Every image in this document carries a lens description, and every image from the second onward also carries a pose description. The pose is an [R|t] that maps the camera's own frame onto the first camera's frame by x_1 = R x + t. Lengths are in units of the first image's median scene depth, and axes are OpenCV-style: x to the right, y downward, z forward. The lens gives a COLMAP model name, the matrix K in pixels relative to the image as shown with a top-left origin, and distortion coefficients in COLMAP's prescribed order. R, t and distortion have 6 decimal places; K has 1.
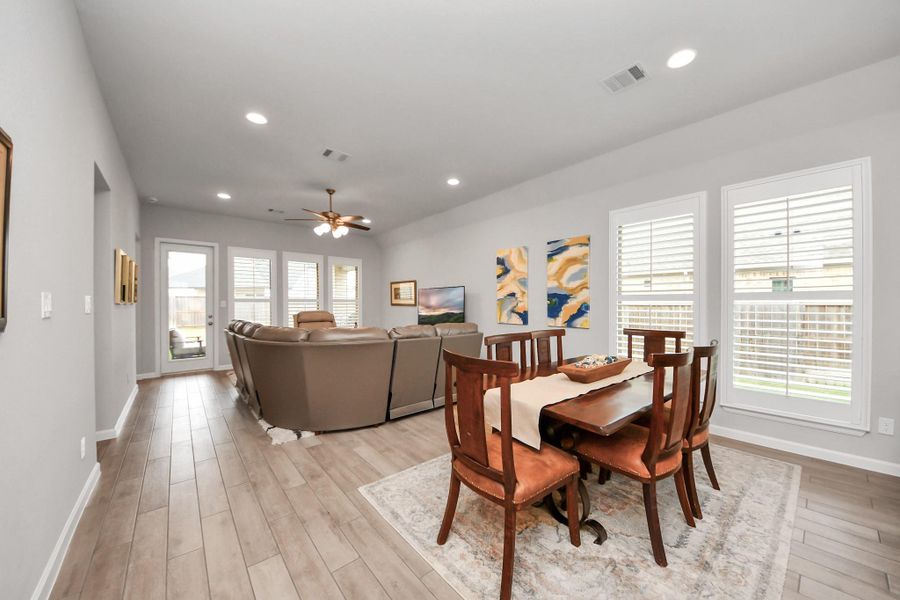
lens RADIAL K [[317.4, 0, 455.7], [0, 317.4, 309.2], [0, 0, 1]] dist [0.000508, -0.001223]
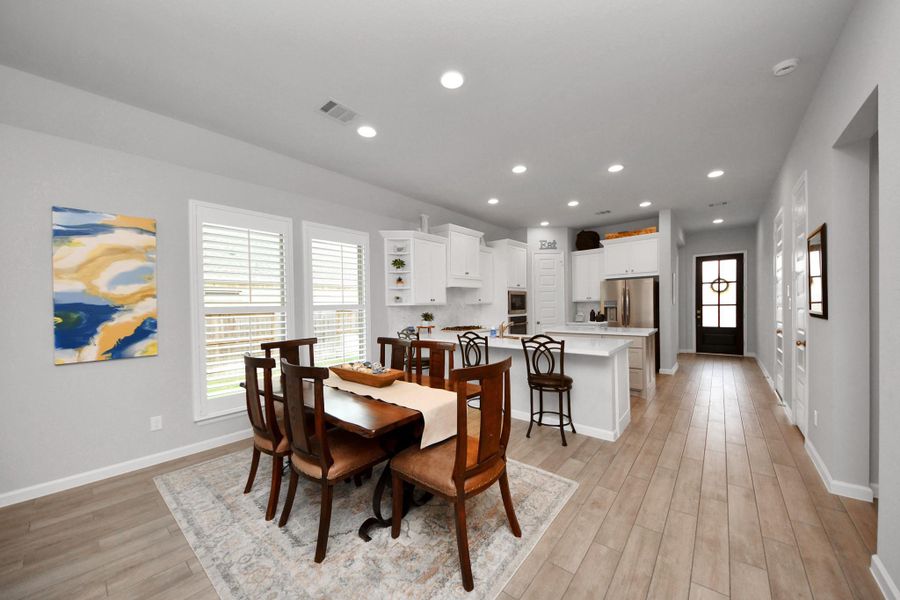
lens RADIAL K [[333.0, 0, 460.4], [0, 333.0, 314.5], [0, 0, 1]] dist [-0.015004, -0.002398]
pose [[-0.187341, -0.017653, 0.982136, -0.396069], [0.045333, 0.998618, 0.026597, -0.016321], [-0.981248, 0.049506, -0.186282, 0.472048]]
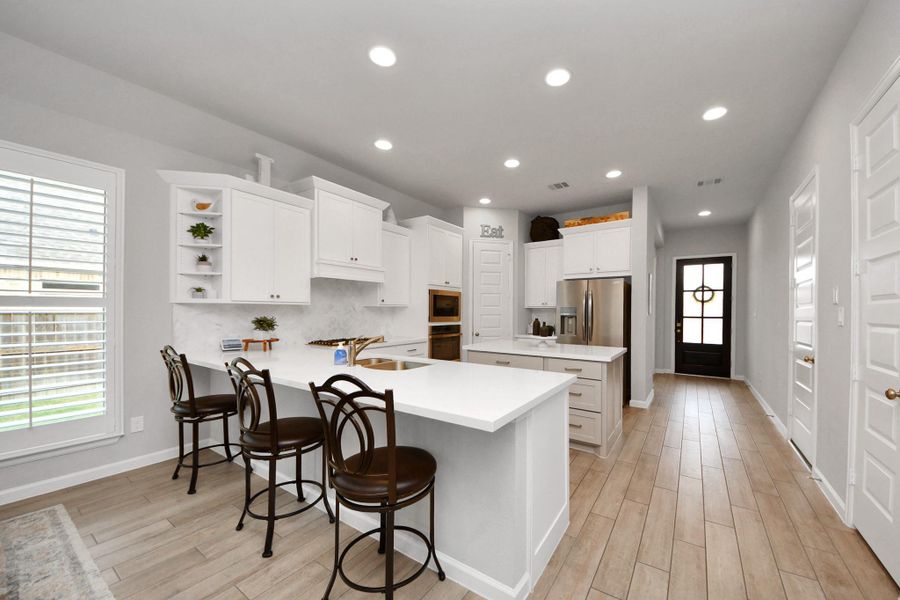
lens RADIAL K [[333.0, 0, 471.5], [0, 333.0, 313.5], [0, 0, 1]] dist [-0.015004, -0.002398]
pose [[-0.261422, -0.002520, 0.965221, -0.007997], [0.016847, 0.999832, 0.007173, 0.000990], [-0.965078, 0.018136, -0.261336, 0.098968]]
